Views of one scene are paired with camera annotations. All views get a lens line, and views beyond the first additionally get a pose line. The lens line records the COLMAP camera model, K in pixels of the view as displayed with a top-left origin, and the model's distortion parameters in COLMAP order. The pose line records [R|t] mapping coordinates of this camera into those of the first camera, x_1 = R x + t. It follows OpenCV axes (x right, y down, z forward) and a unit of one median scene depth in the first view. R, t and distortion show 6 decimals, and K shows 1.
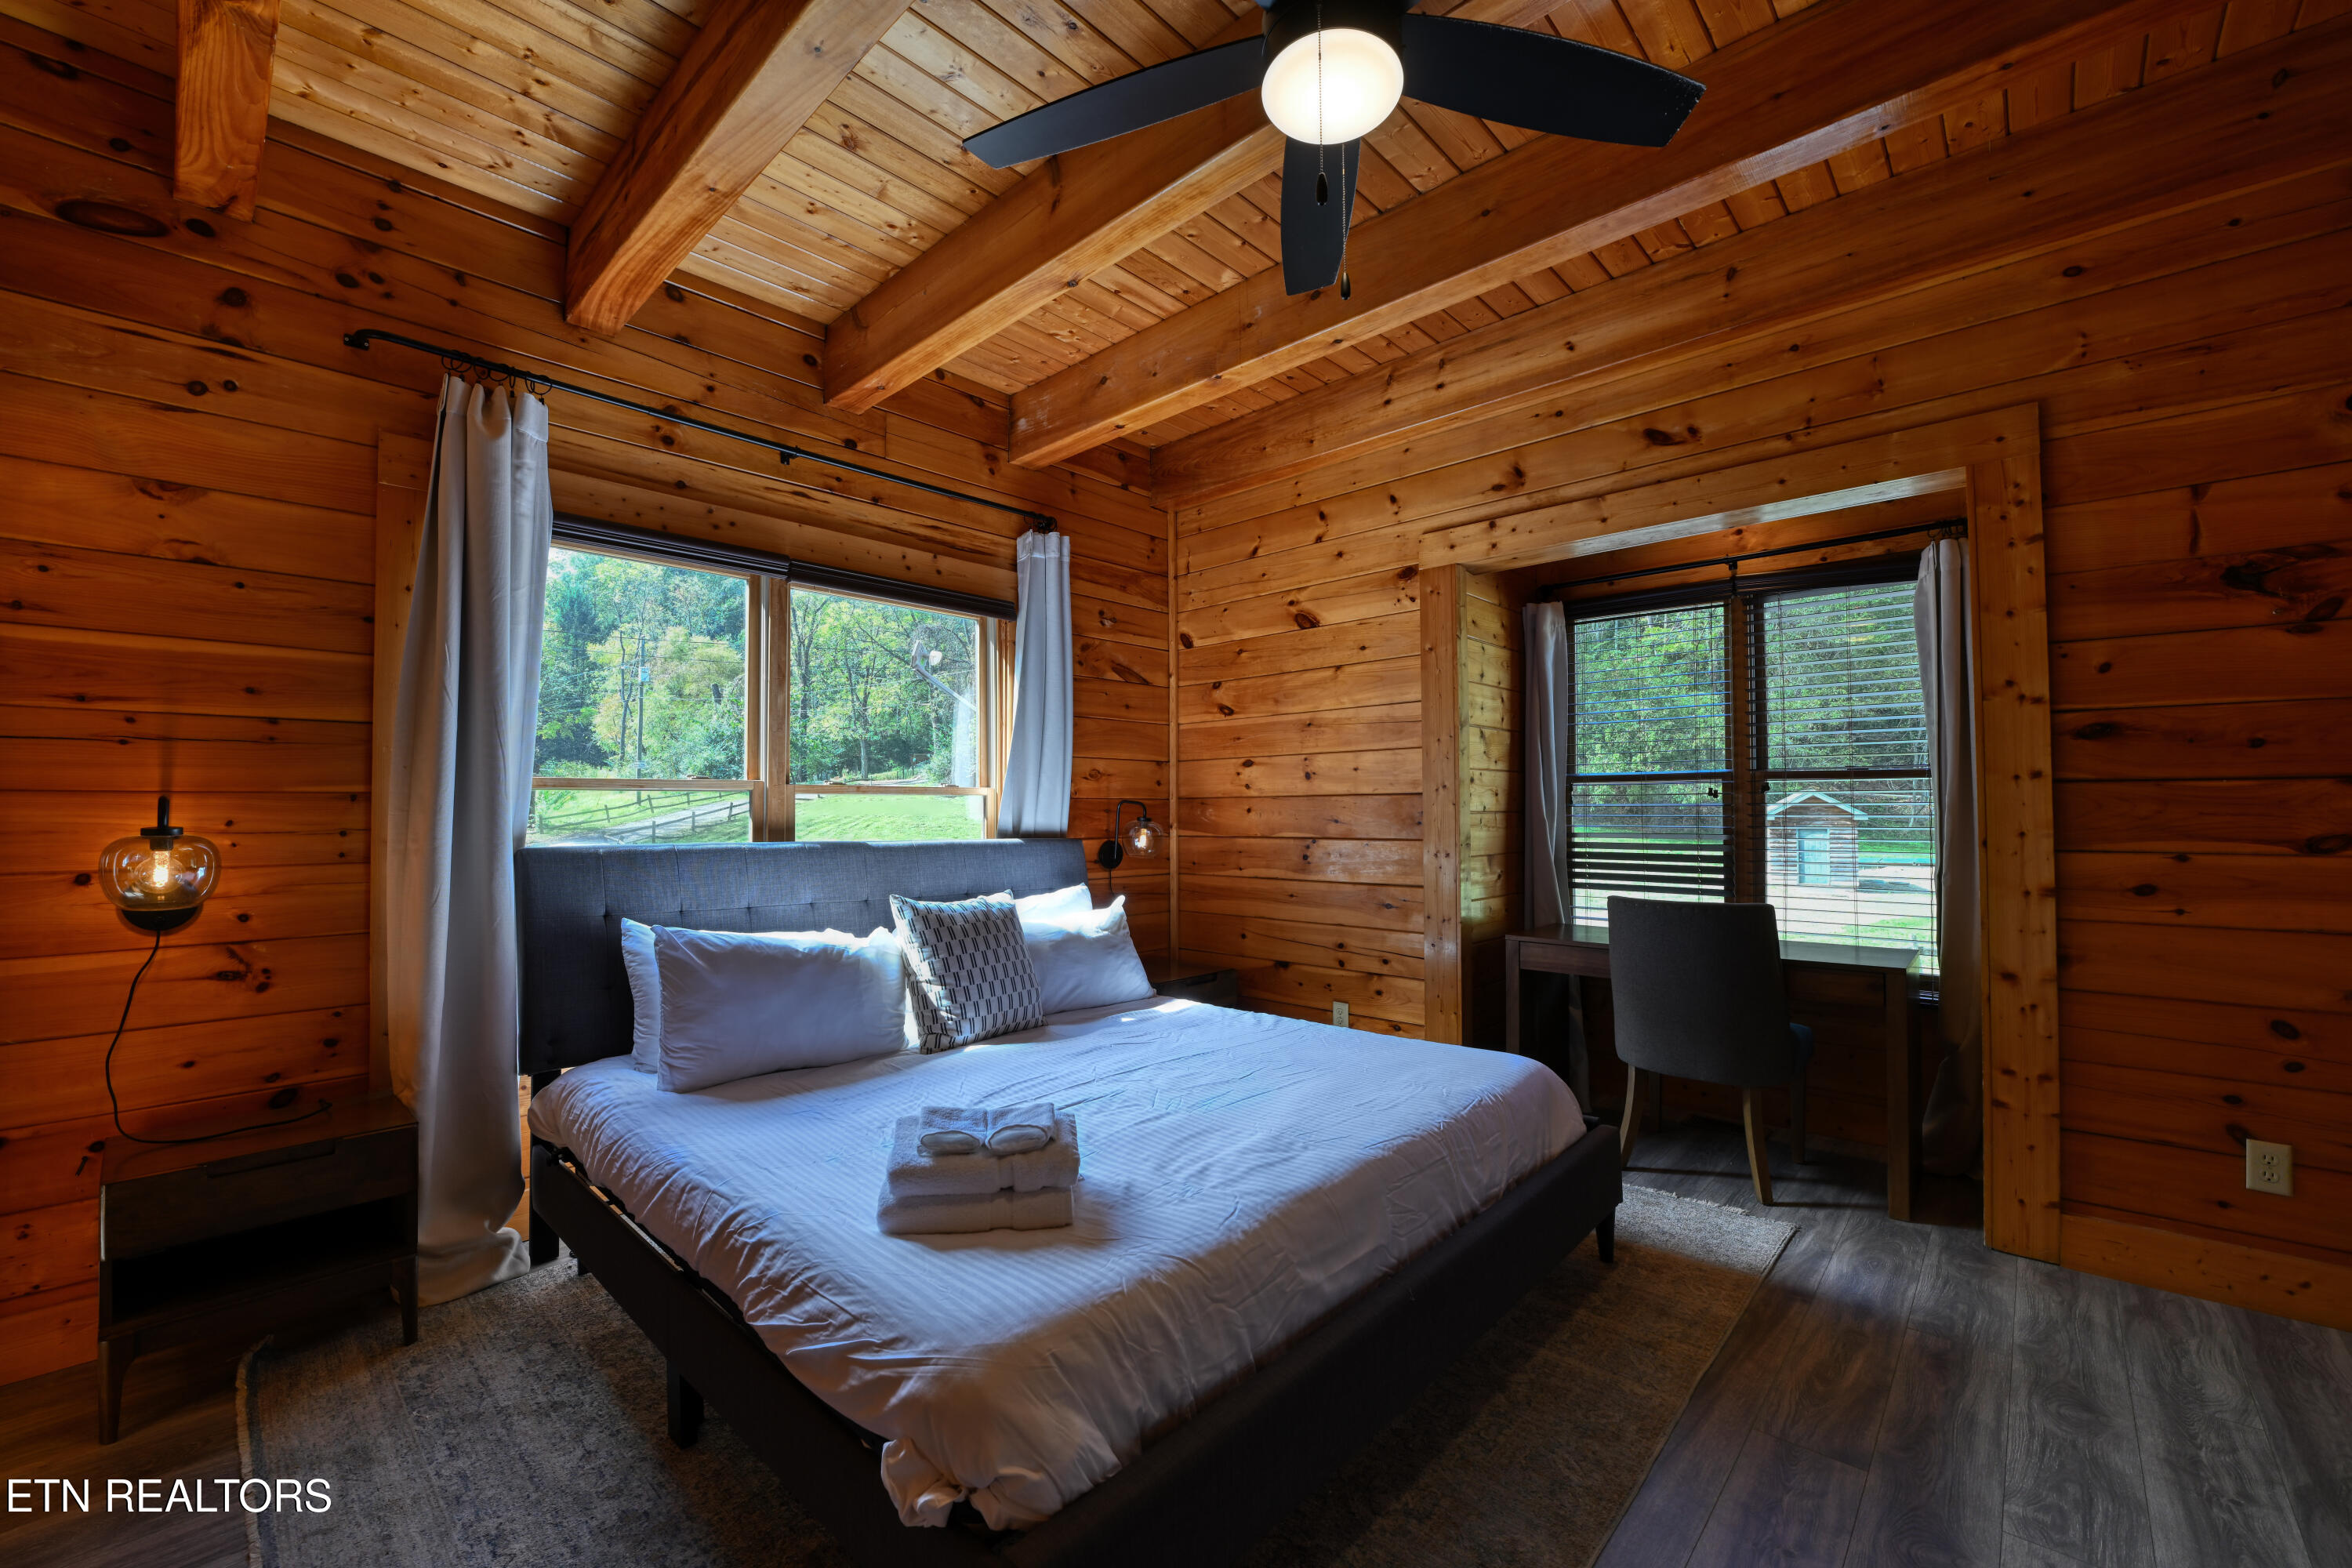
lens RADIAL K [[940.9, 0, 1179.4], [0, 940.9, 788.7], [0, 0, 1]] dist [-0.023201, 0.001118]
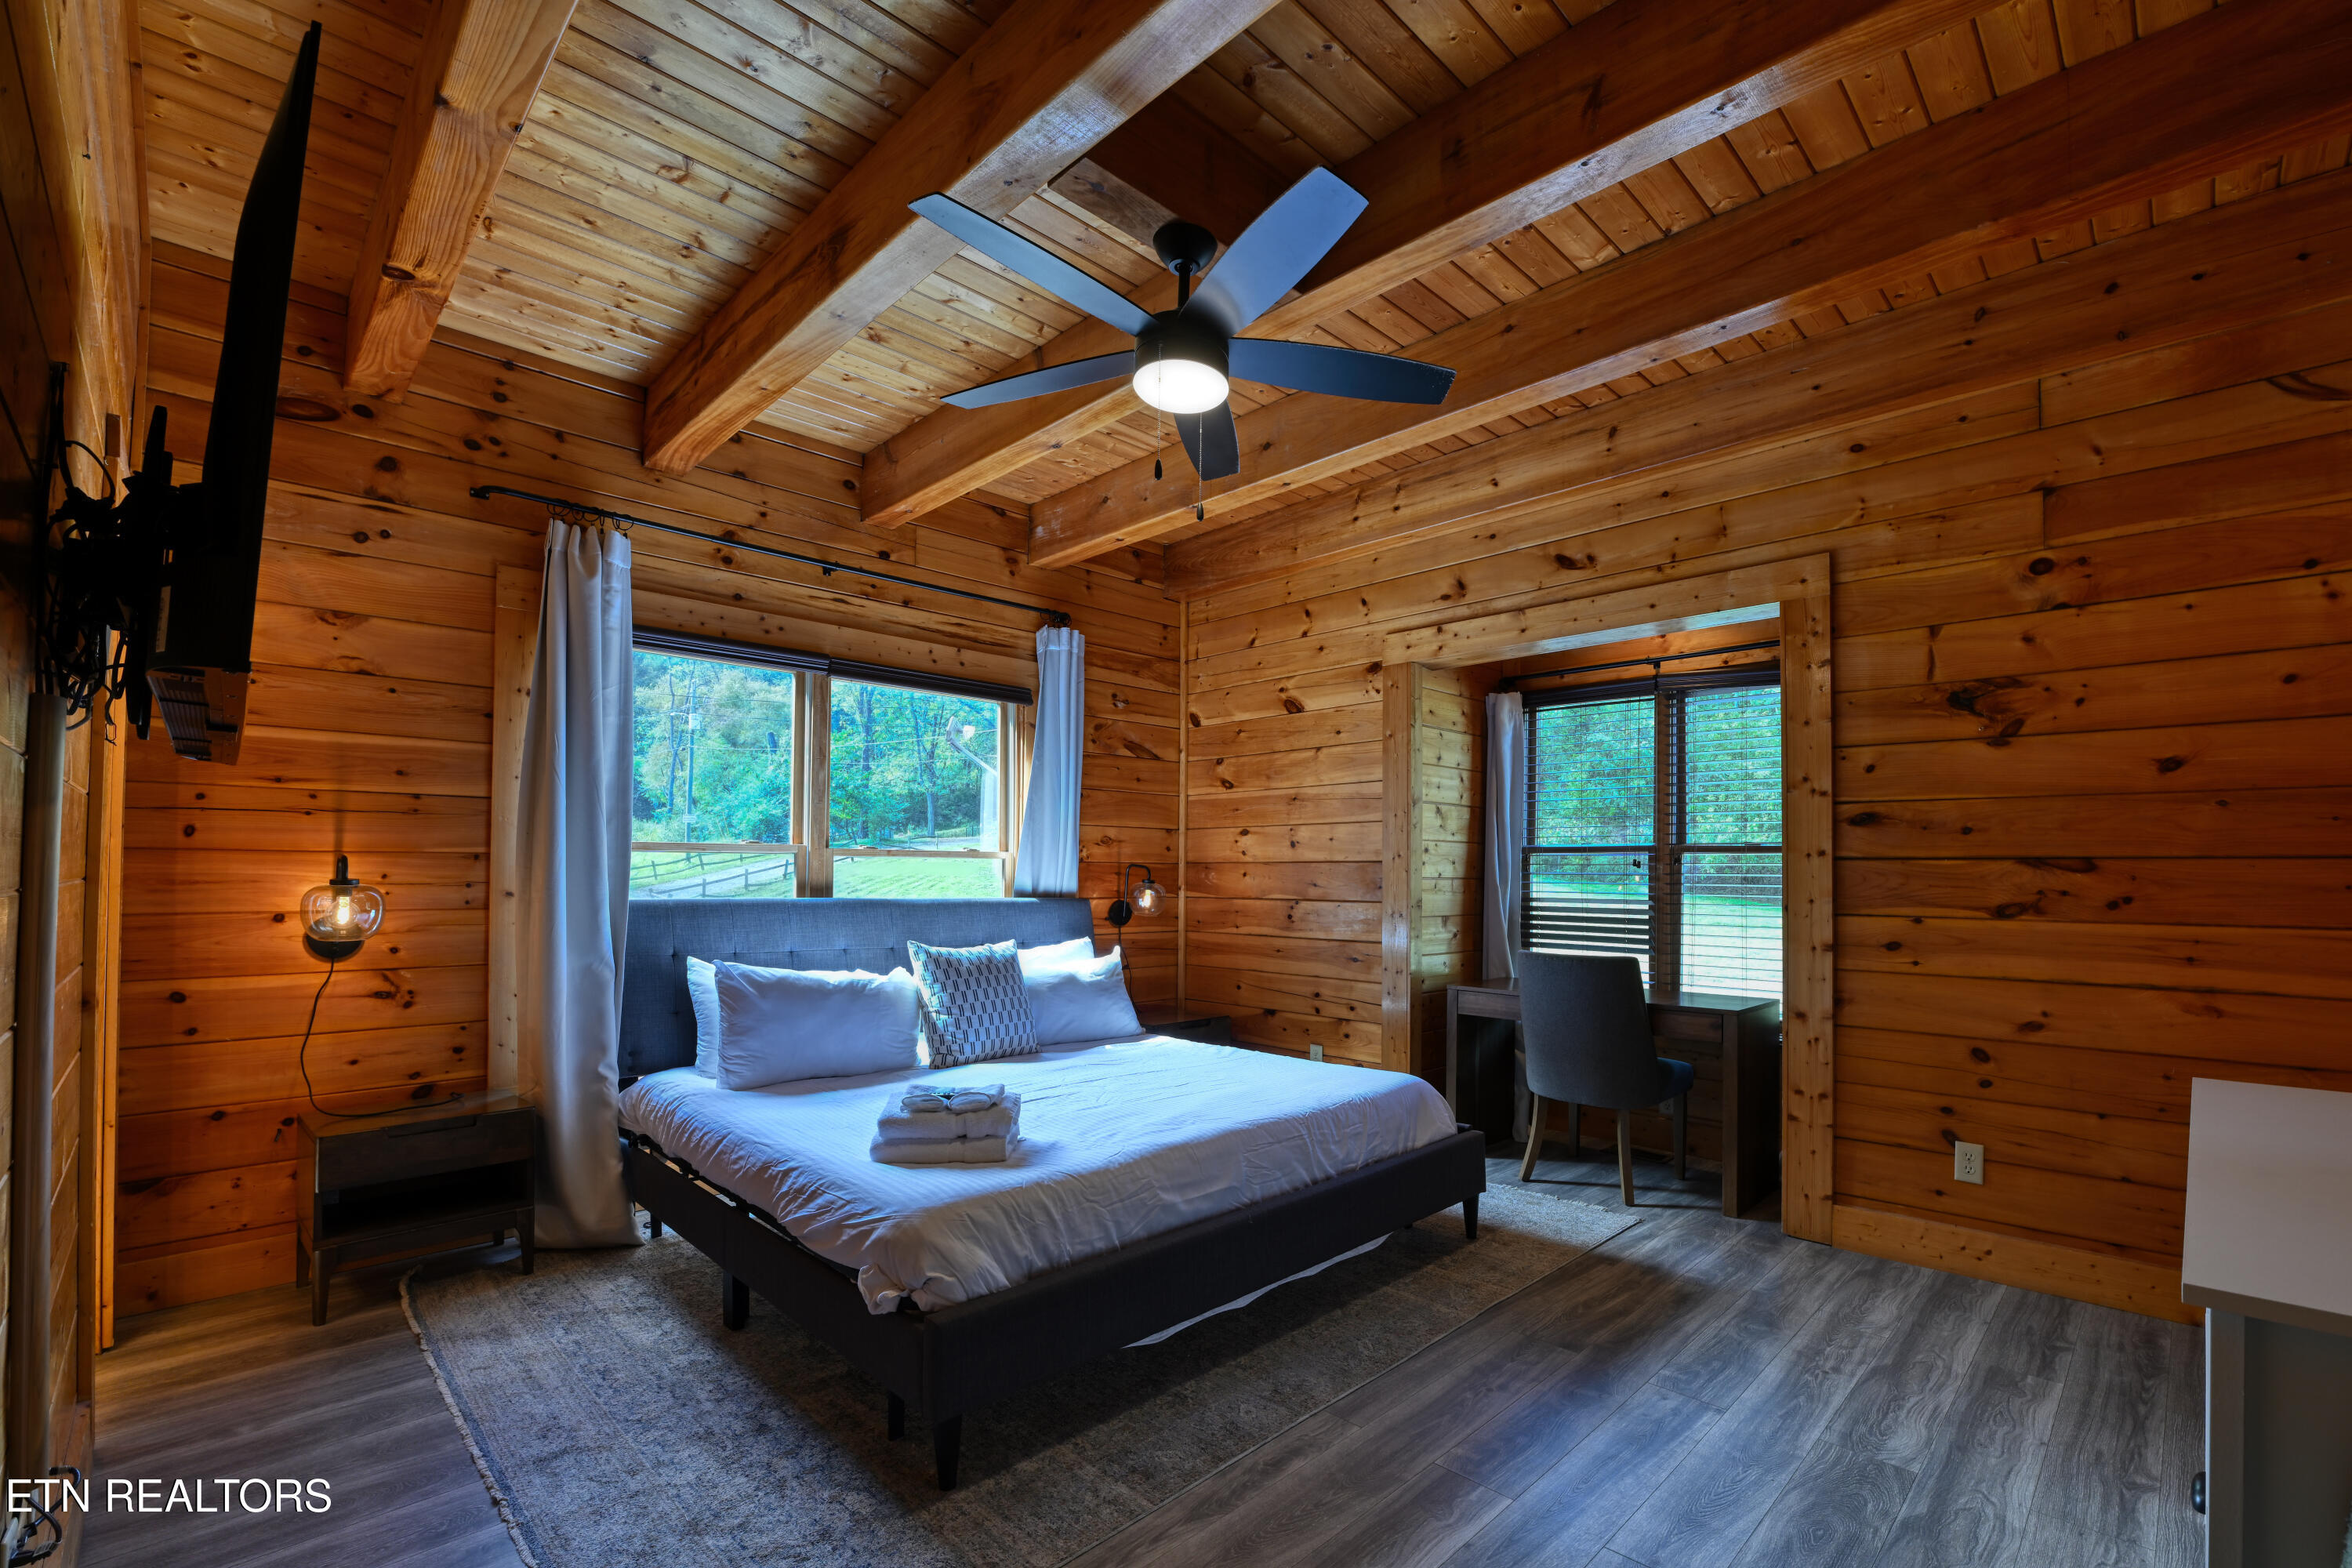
lens RADIAL K [[1002.4, 0, 1267.7], [0, 1002.4, 856.6], [0, 0, 1]] dist [-0.023086, 0.001559]
pose [[0.999937, 0.011027, 0.002185, 0.181611], [-0.011041, 0.999919, 0.006325, -0.011043], [-0.002115, -0.006349, 0.999978, -0.348285]]
